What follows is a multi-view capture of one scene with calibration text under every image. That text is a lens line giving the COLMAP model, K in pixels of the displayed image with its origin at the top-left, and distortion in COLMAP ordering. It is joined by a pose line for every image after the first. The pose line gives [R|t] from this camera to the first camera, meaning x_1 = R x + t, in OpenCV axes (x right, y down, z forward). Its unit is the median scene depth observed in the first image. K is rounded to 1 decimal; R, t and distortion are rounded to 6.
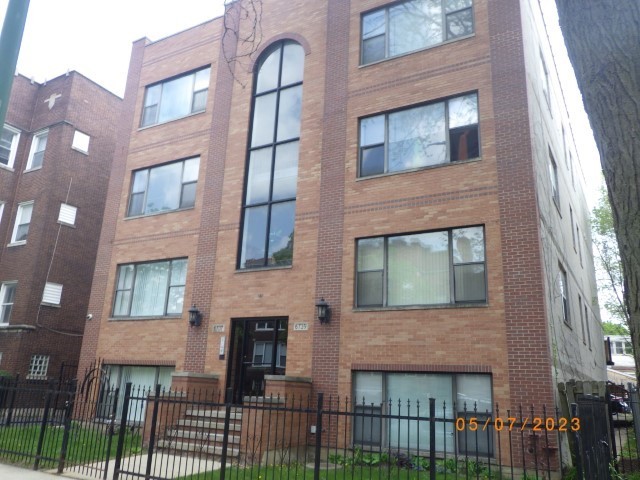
lens RADIAL K [[530.8, 0, 320.2], [0, 530.8, 227.2], [0, 0, 1]] dist [-0.012847, 0.001384]
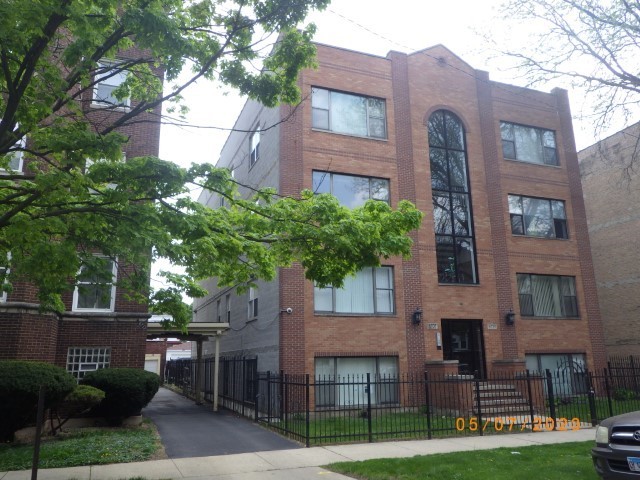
lens RADIAL K [[530.8, 0, 320.2], [0, 530.8, 227.2], [0, 0, 1]] dist [-0.012847, 0.001384]
pose [[0.628573, 0.139757, 0.765091, -1.460454], [-0.187116, 0.982003, -0.025652, 0.035177], [-0.754906, -0.127037, 0.643411, 0.402005]]
